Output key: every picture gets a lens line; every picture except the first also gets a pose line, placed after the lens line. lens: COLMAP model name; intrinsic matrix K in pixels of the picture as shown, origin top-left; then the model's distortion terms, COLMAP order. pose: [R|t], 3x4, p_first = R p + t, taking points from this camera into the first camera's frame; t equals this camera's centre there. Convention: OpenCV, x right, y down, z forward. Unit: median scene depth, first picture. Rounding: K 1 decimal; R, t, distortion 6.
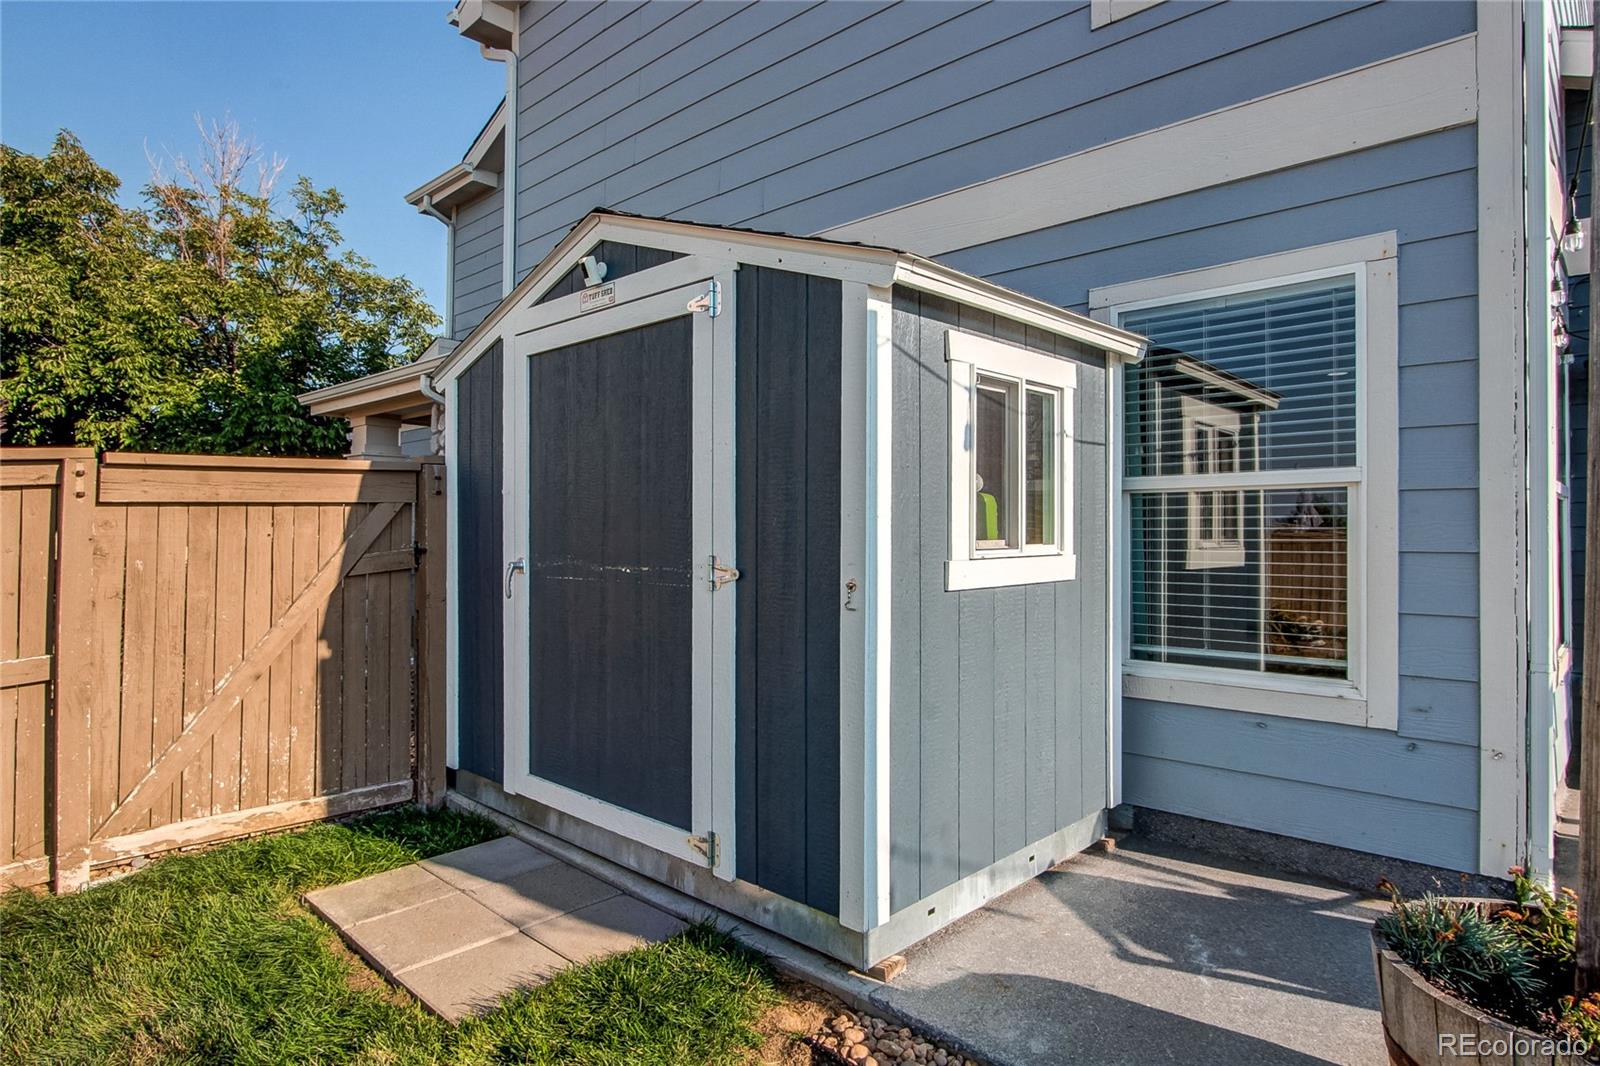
lens RADIAL K [[928.3, 0, 751.8], [0, 928.3, 530.5], [0, 0, 1]] dist [-0.013493, 0.000851]
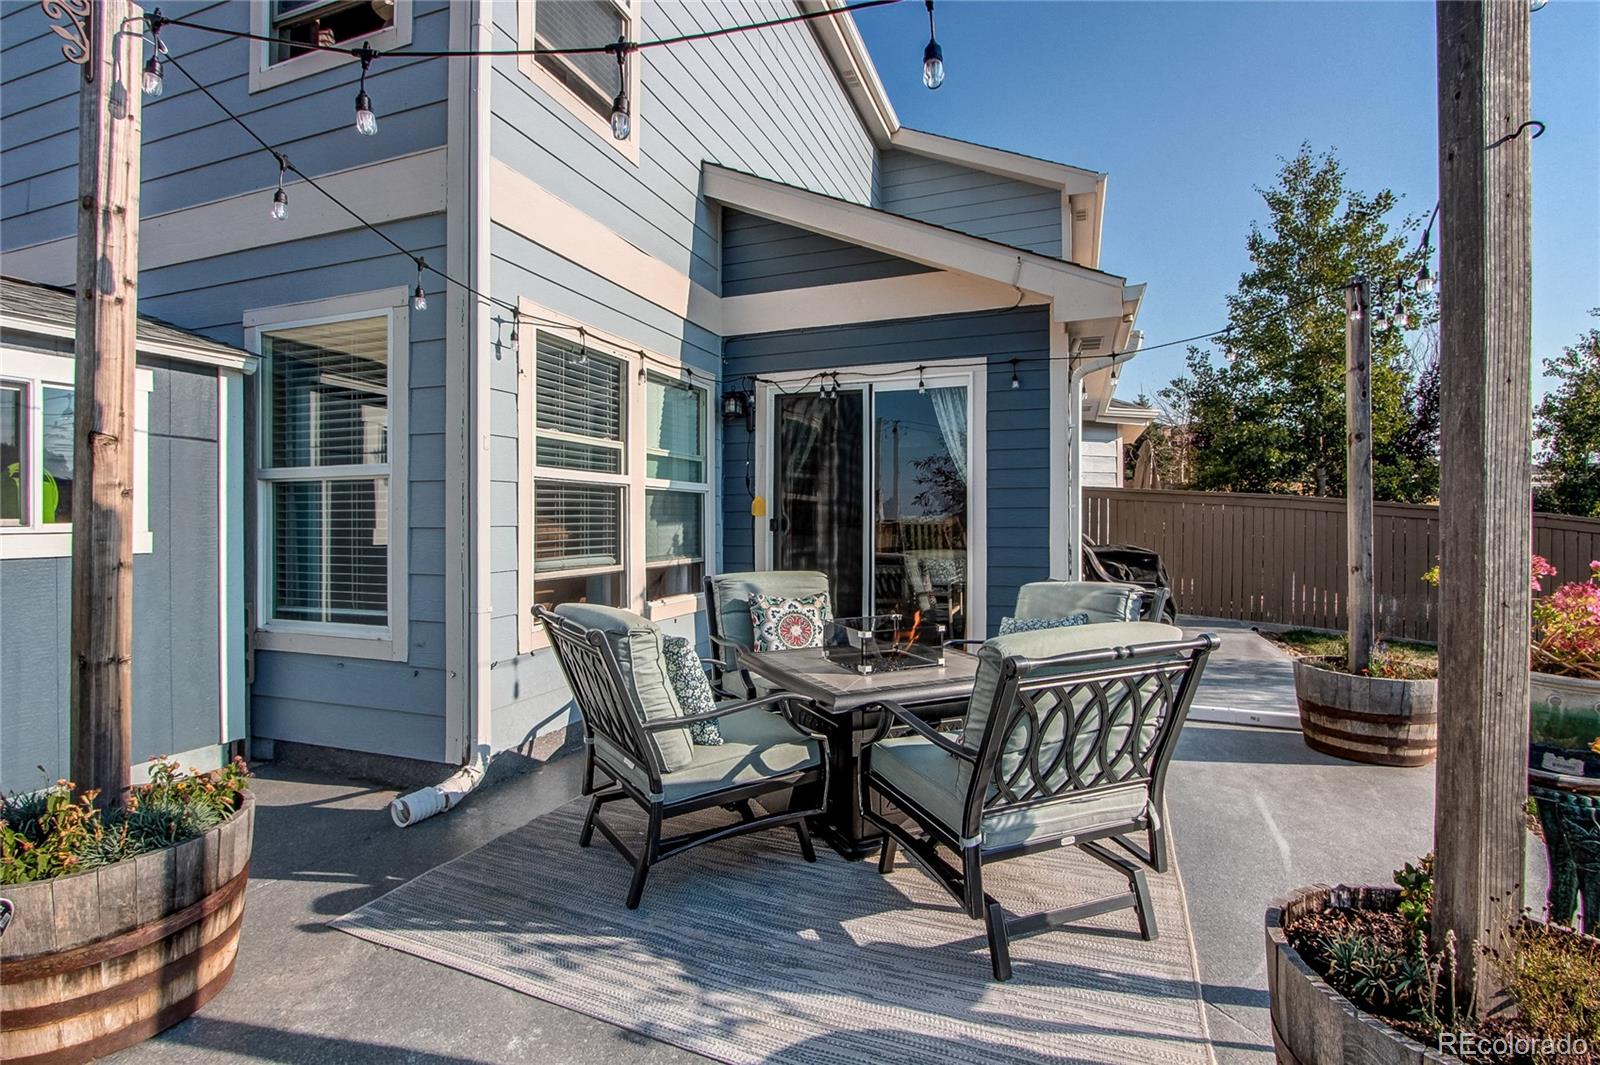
lens RADIAL K [[798.8, 0, 748.0], [0, 798.8, 524.3], [0, 0, 1]] dist [-0.021877, 0.000997]
pose [[0.914552, -0.001495, 0.404465, 0.573106], [-0.000208, 0.999991, 0.004167, 0.011277], [-0.404468, -0.003895, 0.914544, -0.204417]]
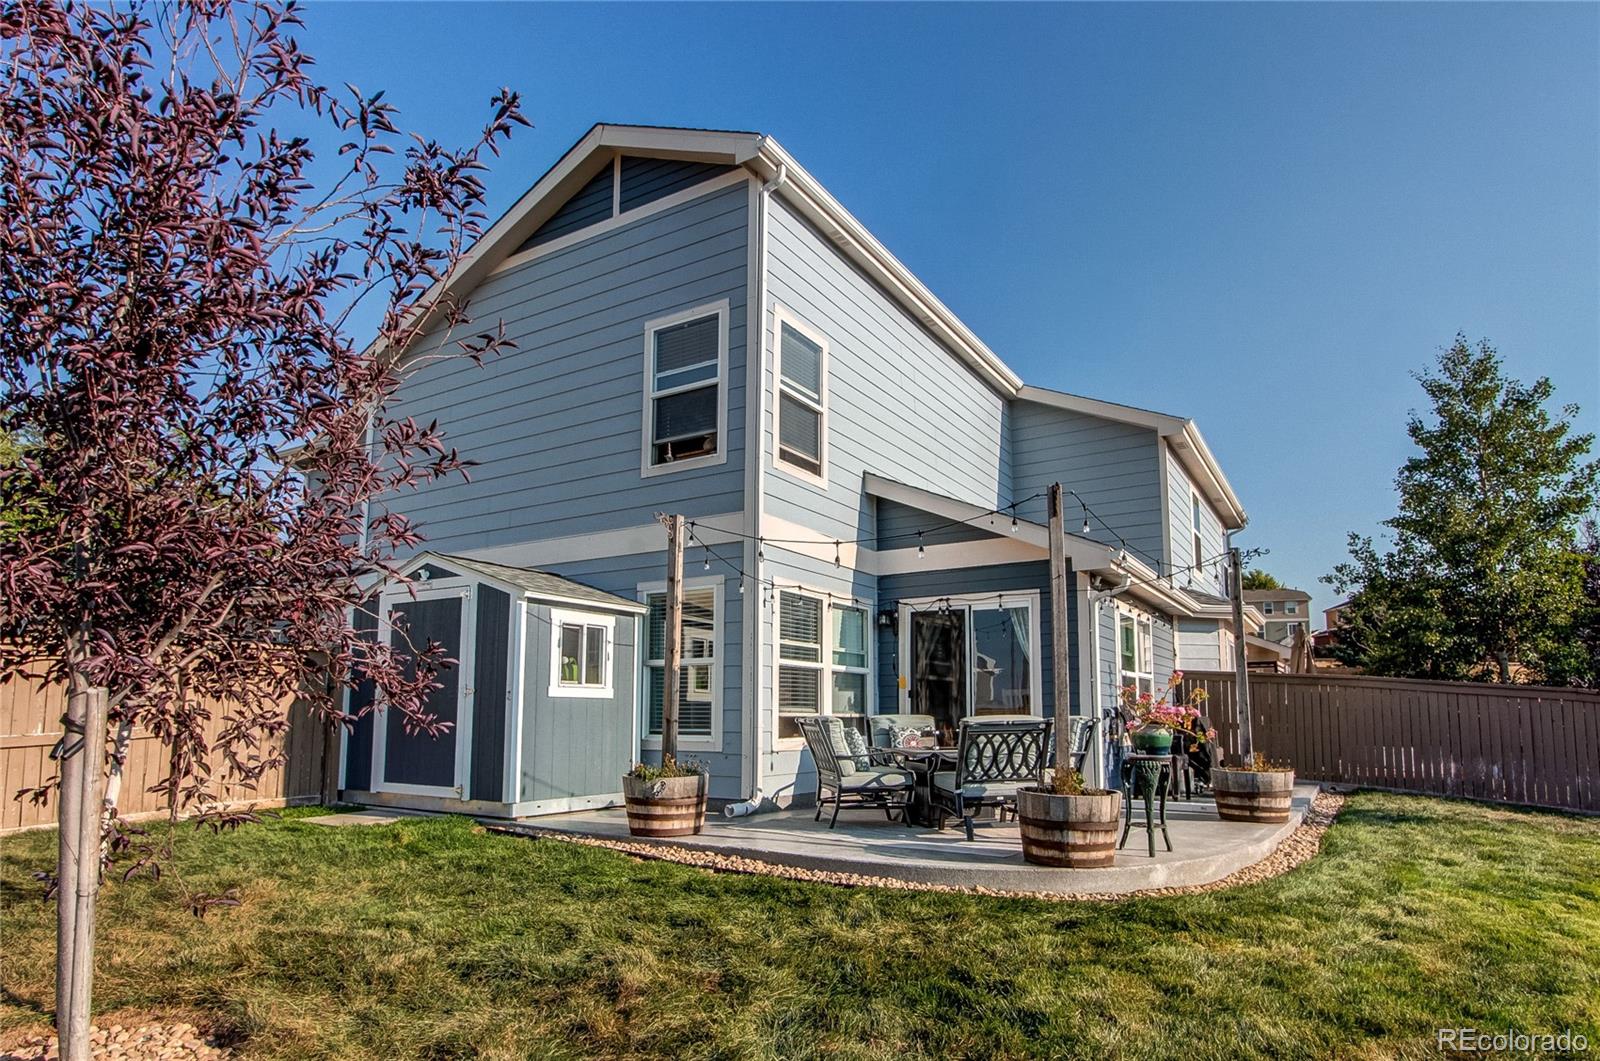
lens RADIAL K [[867.8, 0, 755.7], [0, 867.8, 631.2], [0, 0, 1]] dist [-0.019084, 0.011671]
pose [[0.974323, 0.026180, 0.223627, 0.169758], [-0.005076, 0.995519, -0.094427, 0.083261], [-0.225097, 0.090867, 0.970090, -1.331311]]
